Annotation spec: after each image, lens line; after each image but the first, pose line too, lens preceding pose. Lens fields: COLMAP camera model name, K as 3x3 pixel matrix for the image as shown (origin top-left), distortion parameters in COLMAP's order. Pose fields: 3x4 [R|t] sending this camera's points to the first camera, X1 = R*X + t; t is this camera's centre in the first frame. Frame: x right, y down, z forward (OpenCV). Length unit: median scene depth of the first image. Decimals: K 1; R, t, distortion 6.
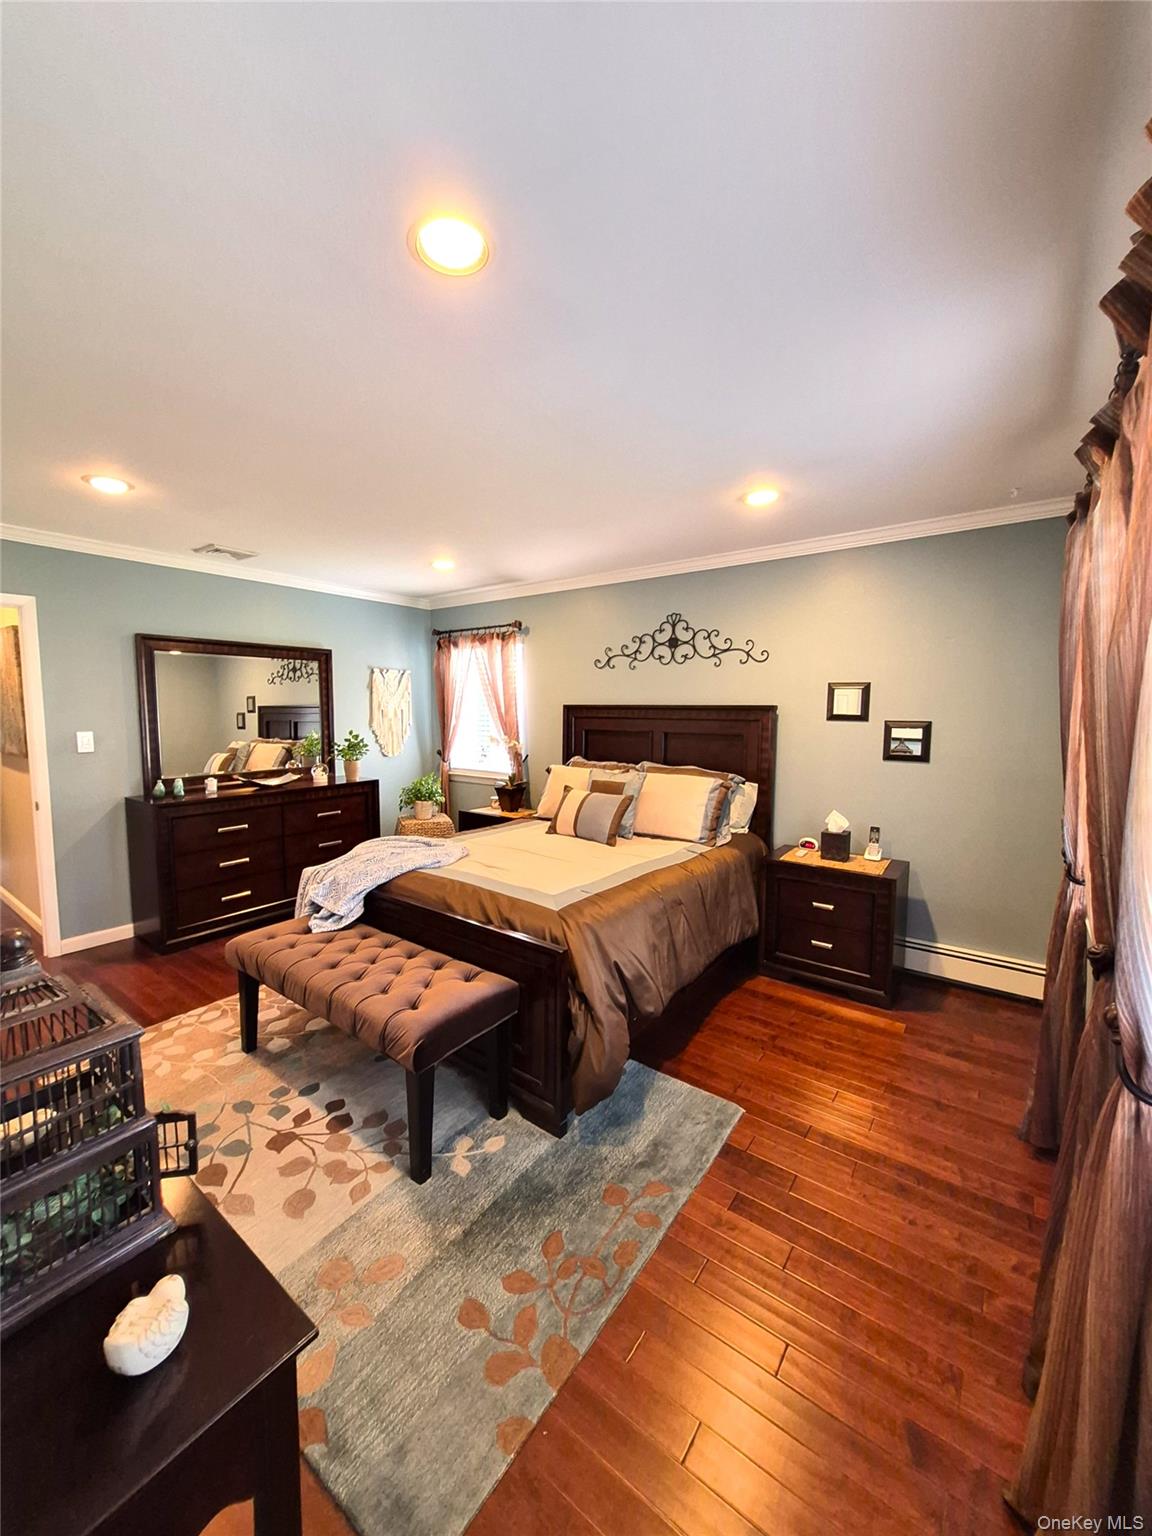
lens RADIAL K [[598.2, 0, 567.5], [0, 598.2, 761.6], [0, 0, 1]] dist [0.000770, 0.000988]
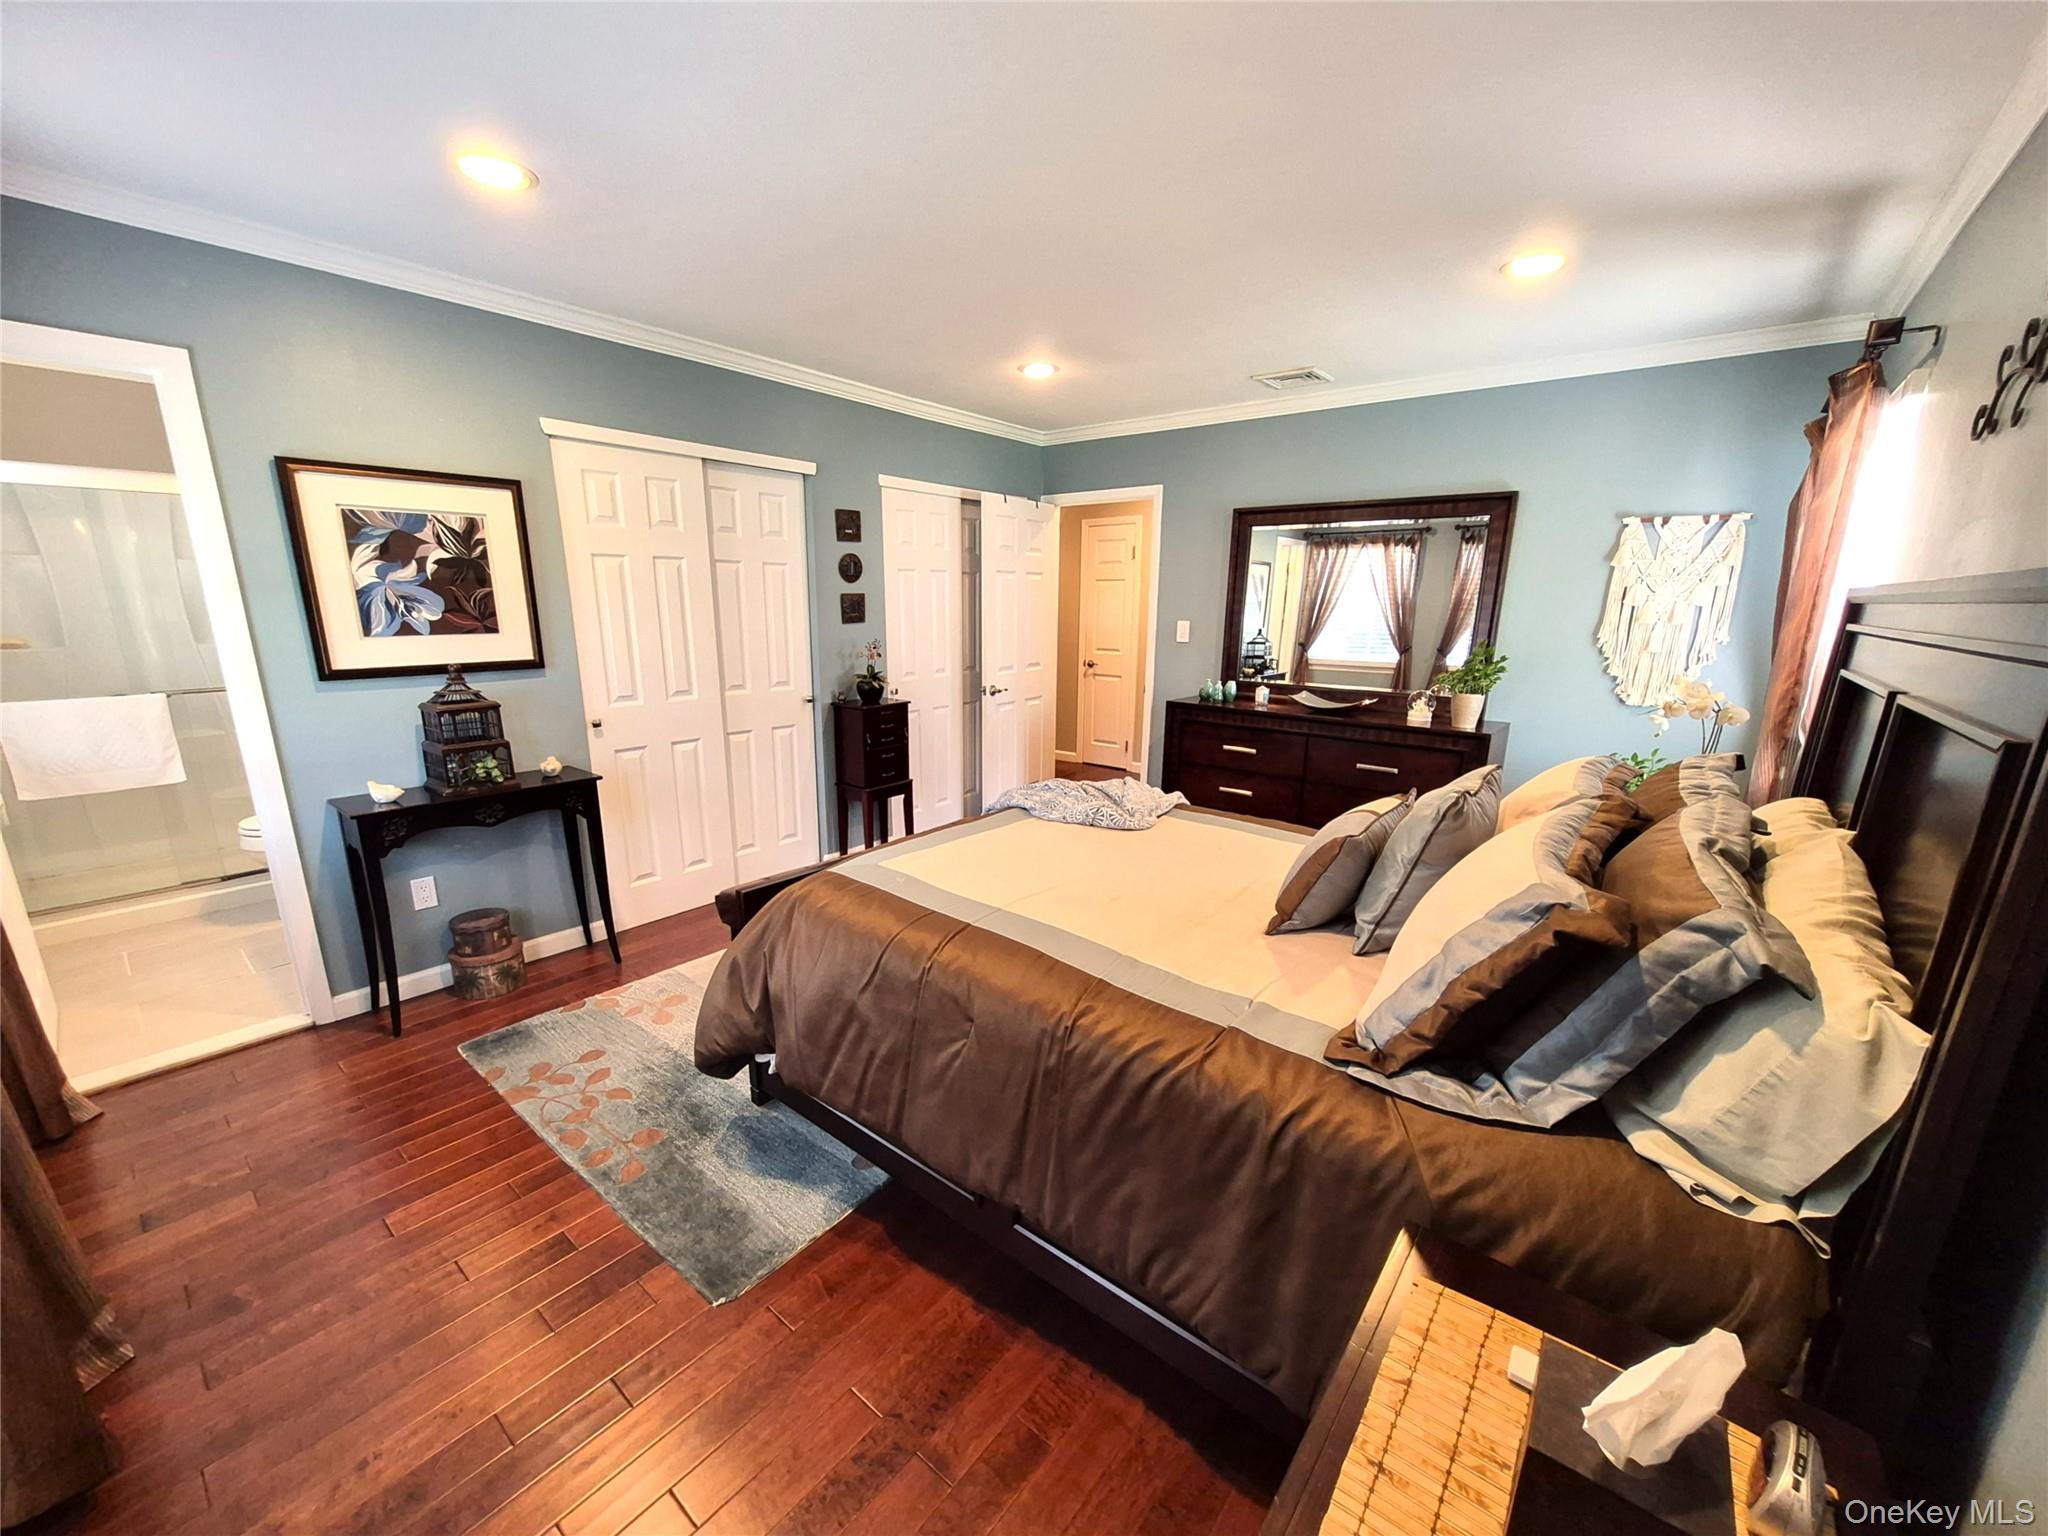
lens RADIAL K [[797.5, 0, 993.1], [0, 797.5, 804.9], [0, 0, 1]] dist [0.000770, 0.000988]
pose [[-0.044808, 0.250980, -0.966955, 0.507043], [-0.101892, 0.961731, 0.254346, -0.055905], [0.993786, 0.109922, -0.017520, 0.687929]]
